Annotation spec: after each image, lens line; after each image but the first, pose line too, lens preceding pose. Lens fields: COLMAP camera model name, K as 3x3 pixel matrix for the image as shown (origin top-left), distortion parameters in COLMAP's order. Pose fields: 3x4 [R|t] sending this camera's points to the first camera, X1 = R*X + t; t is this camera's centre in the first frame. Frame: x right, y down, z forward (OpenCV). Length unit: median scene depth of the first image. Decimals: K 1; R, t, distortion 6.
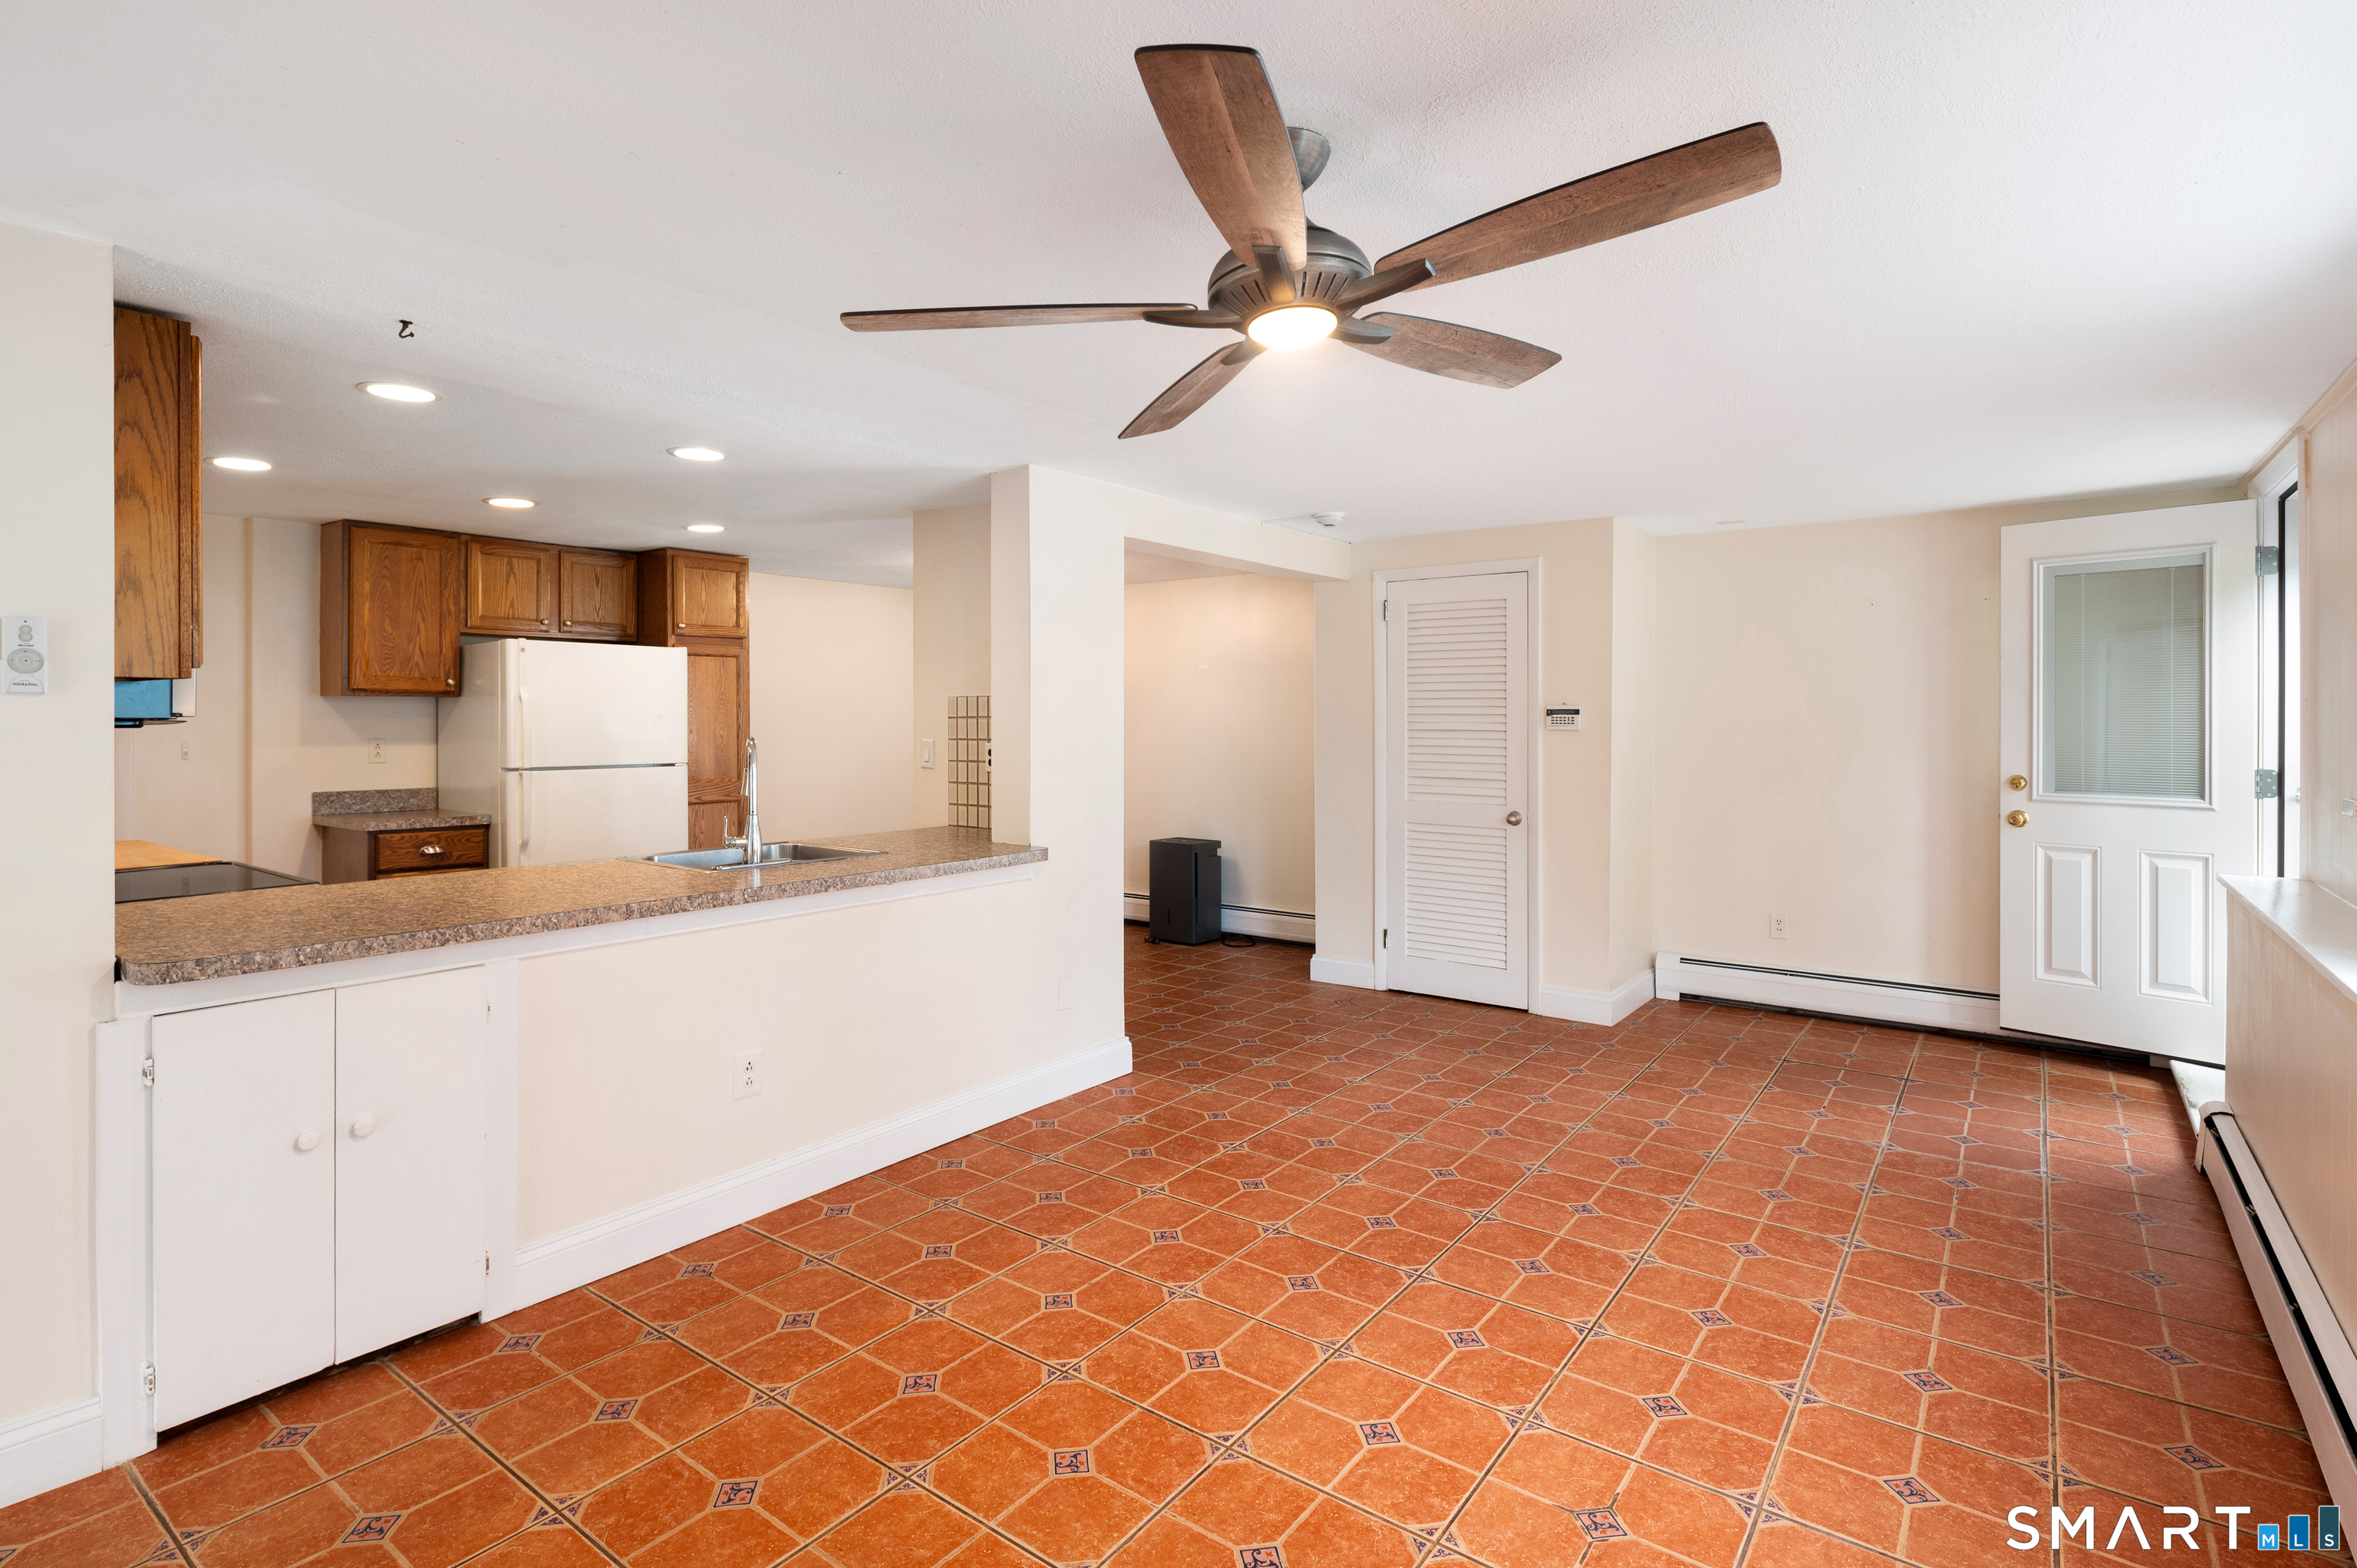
lens RADIAL K [[1149.5, 0, 1185.4], [0, 1149.5, 703.6], [0, 0, 1]] dist [0.006336, -0.003614]
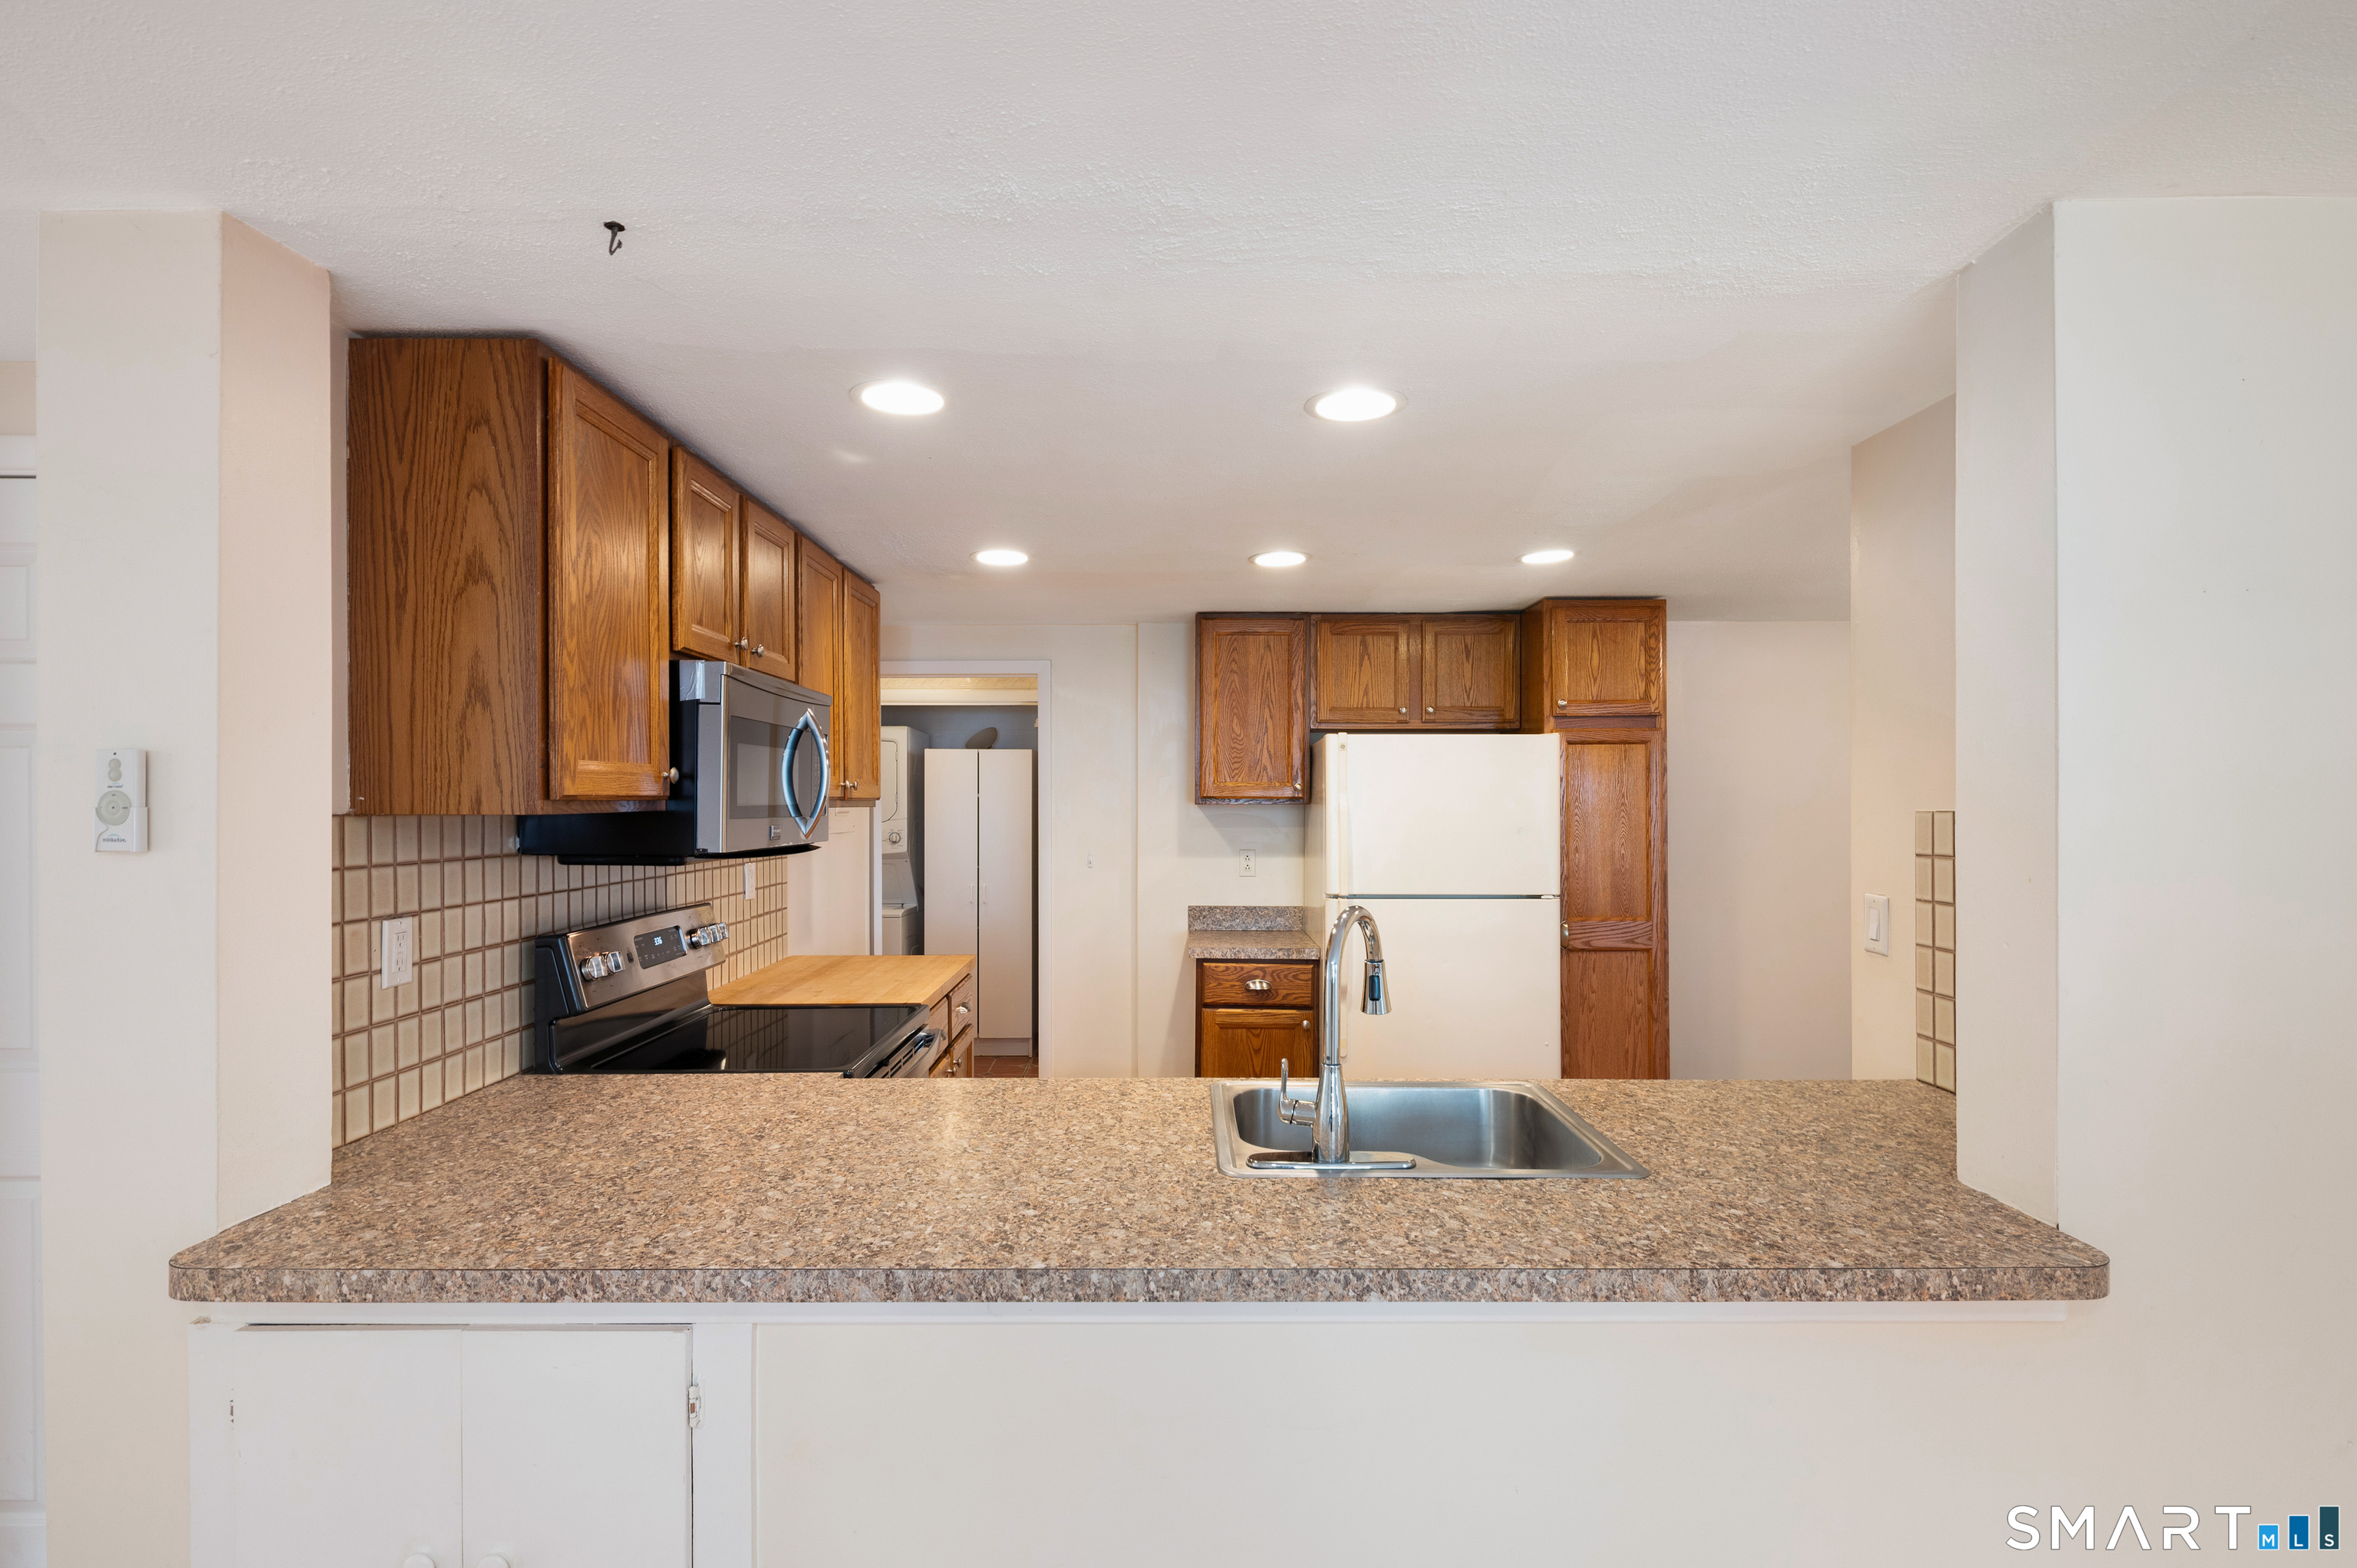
lens RADIAL K [[1149.5, 0, 1186.4], [0, 1149.5, 803.7], [0, 0, 1]] dist [0.006336, -0.003614]
pose [[0.605965, 0.002087, -0.795489, -0.008029], [0.009138, 0.999912, 0.009585, -0.017929], [0.795439, -0.013077, 0.605892, 0.483586]]
